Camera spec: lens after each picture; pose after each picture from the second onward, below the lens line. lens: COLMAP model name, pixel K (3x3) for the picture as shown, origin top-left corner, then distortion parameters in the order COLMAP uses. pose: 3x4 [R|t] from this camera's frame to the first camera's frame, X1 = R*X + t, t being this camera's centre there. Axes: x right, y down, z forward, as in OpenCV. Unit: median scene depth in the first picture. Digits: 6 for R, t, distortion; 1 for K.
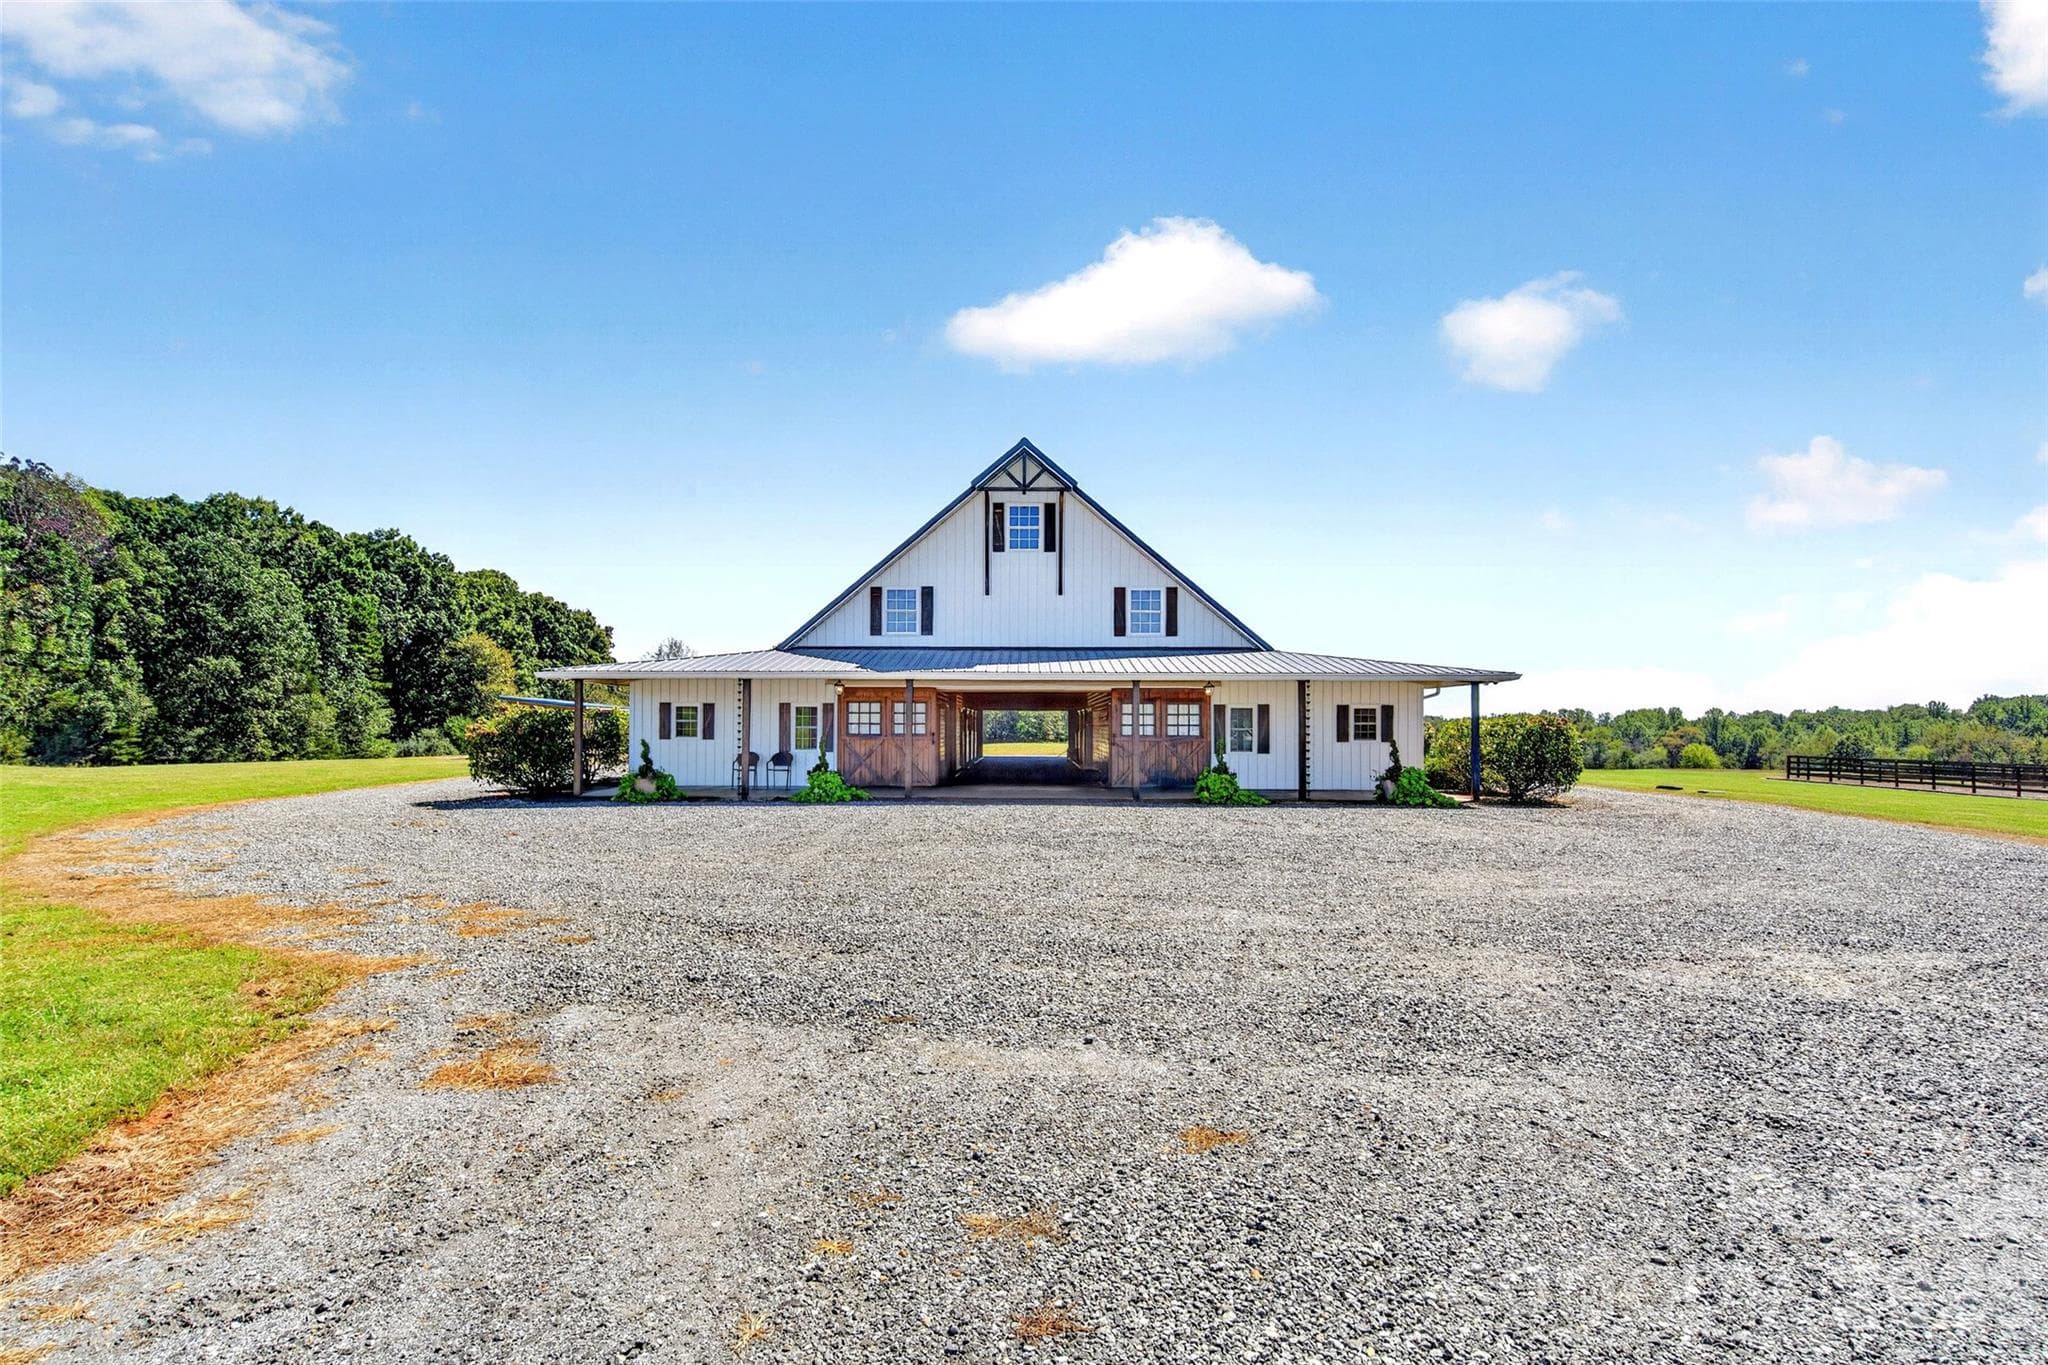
lens RADIAL K [[1138.9, 0, 1024.0], [0, 1138.9, 682.5], [0, 0, 1]] dist [0.000538, 0.000060]
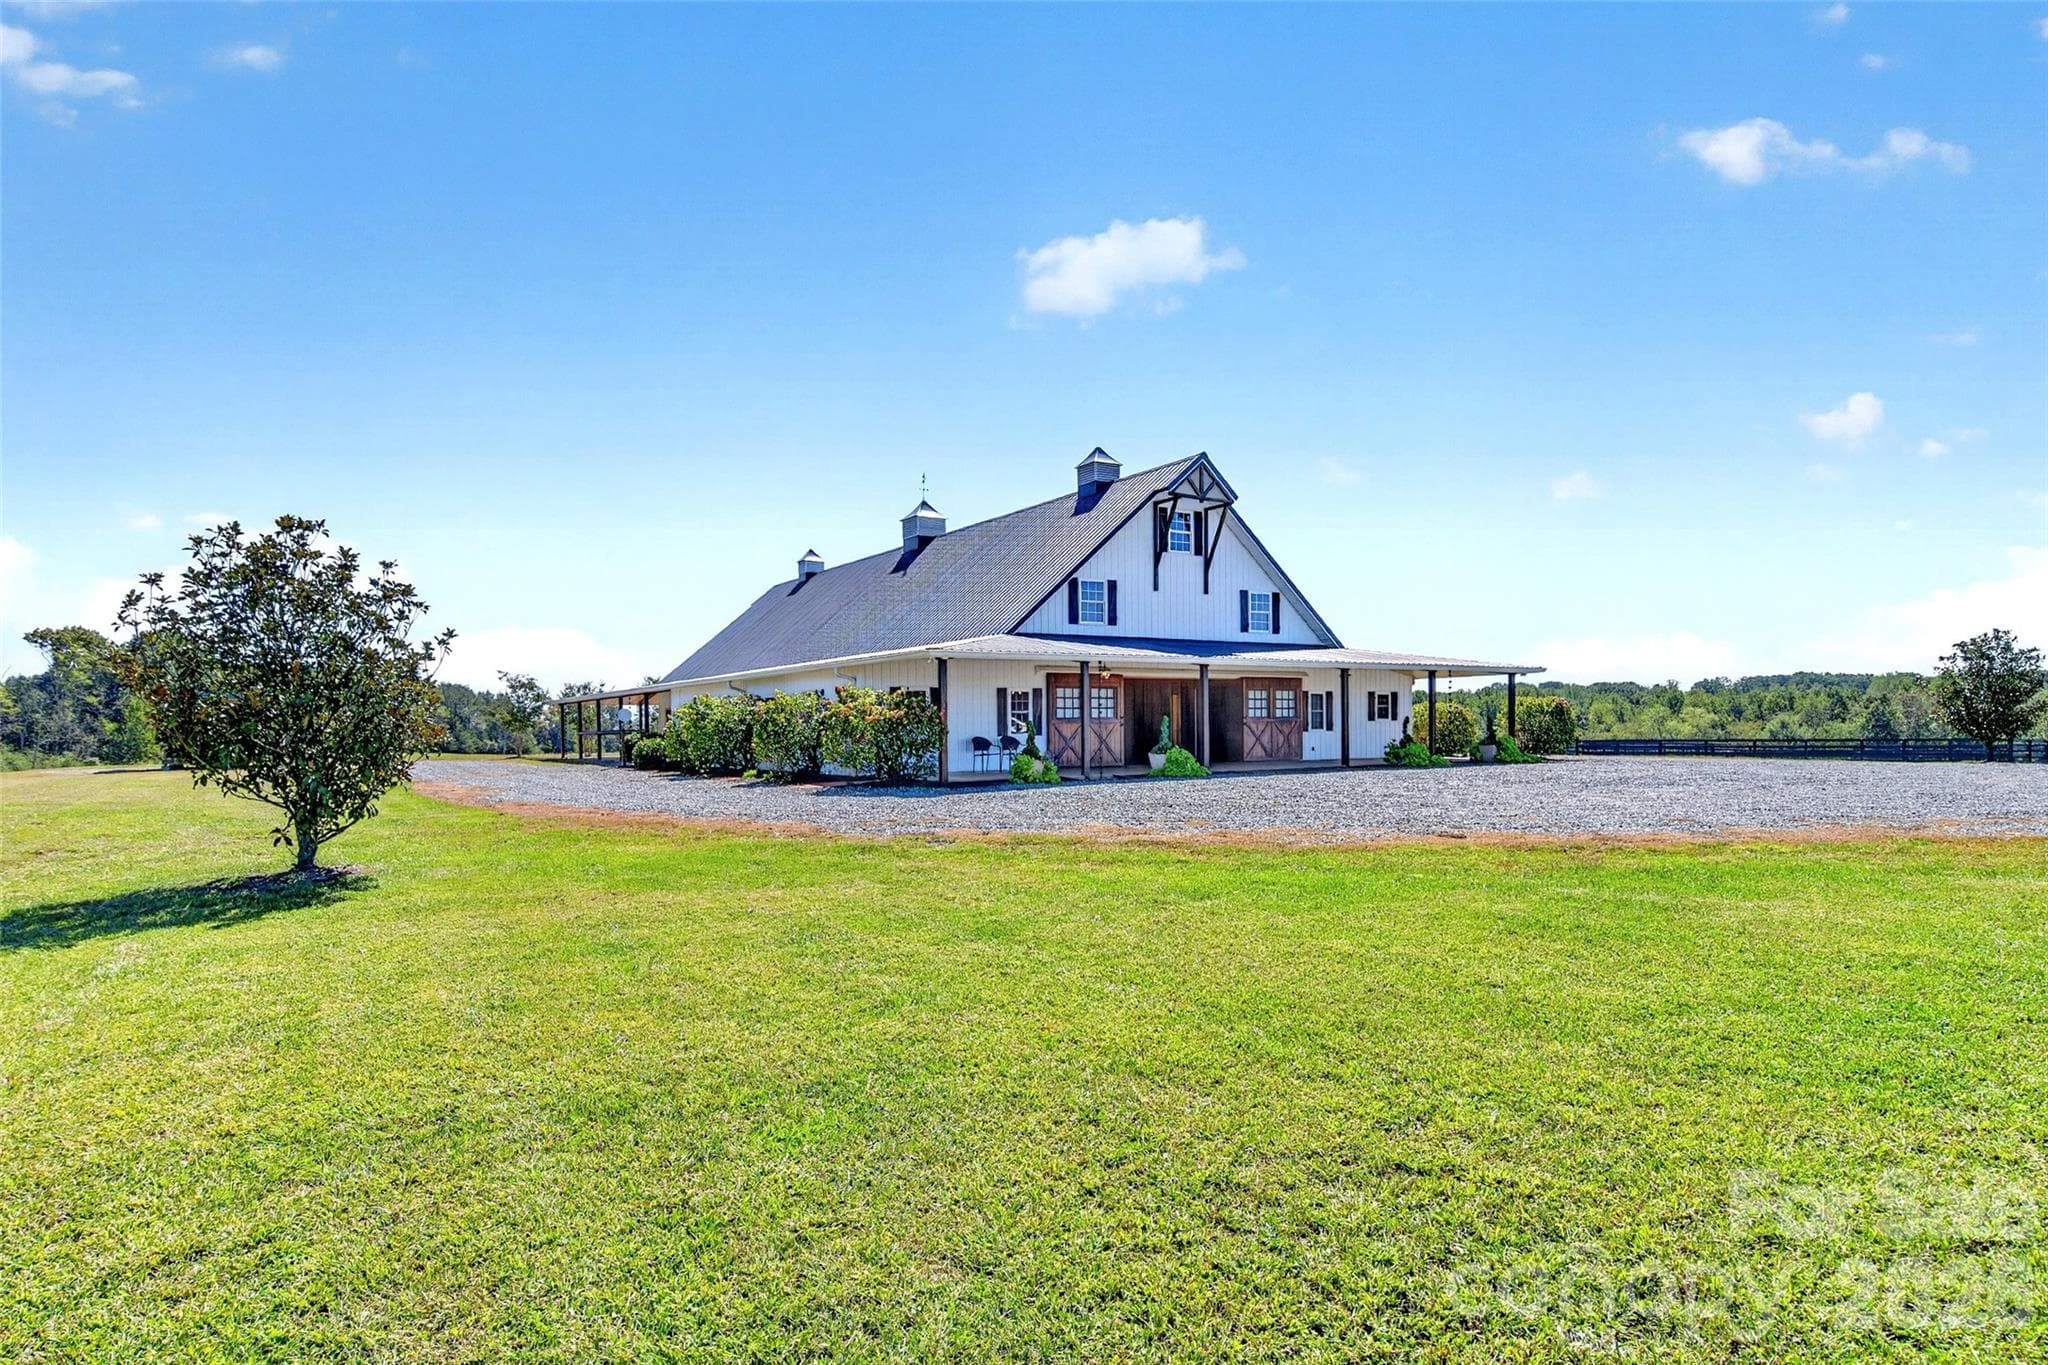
lens RADIAL K [[1100.9, 0, 980.1], [0, 1100.9, 752.2], [0, 0, 1]] dist [0.000538, -0.000070]
pose [[0.854960, -0.025351, 0.518074, -0.737934], [-0.012355, 0.997526, 0.069201, 0.007502], [-0.518547, -0.065565, 0.852532, 0.167129]]
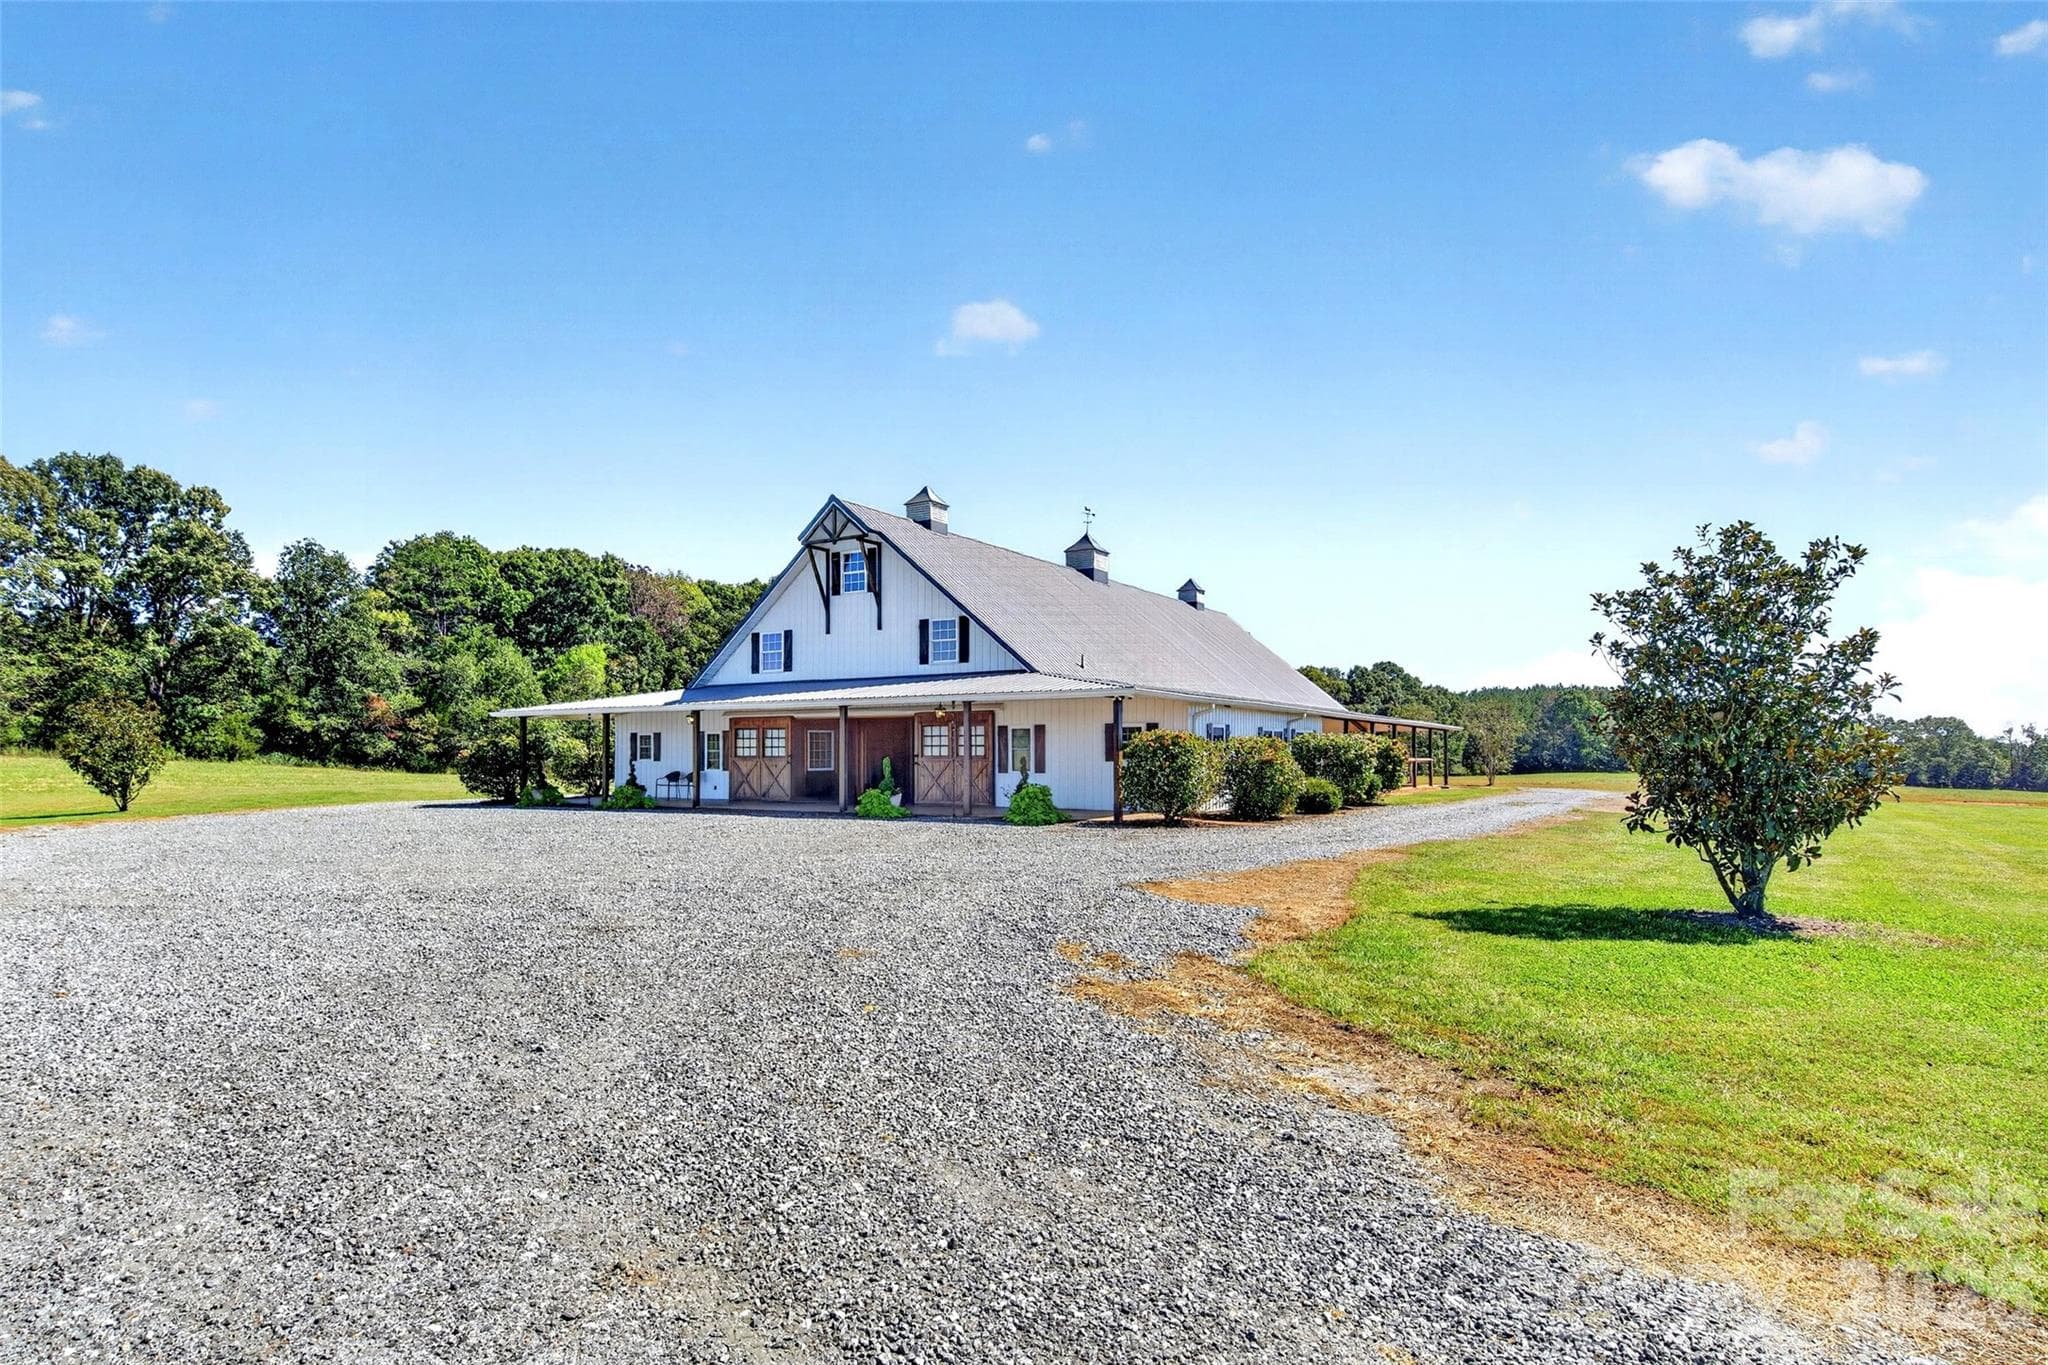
lens RADIAL K [[1100.9, 0, 980.1], [0, 1100.9, 752.2], [0, 0, 1]] dist [0.000538, -0.000070]
pose [[0.862962, -0.008731, -0.505193, 0.662585], [0.029246, 0.999038, 0.032691, 0.010368], [0.504422, -0.042986, 0.862387, 0.114237]]
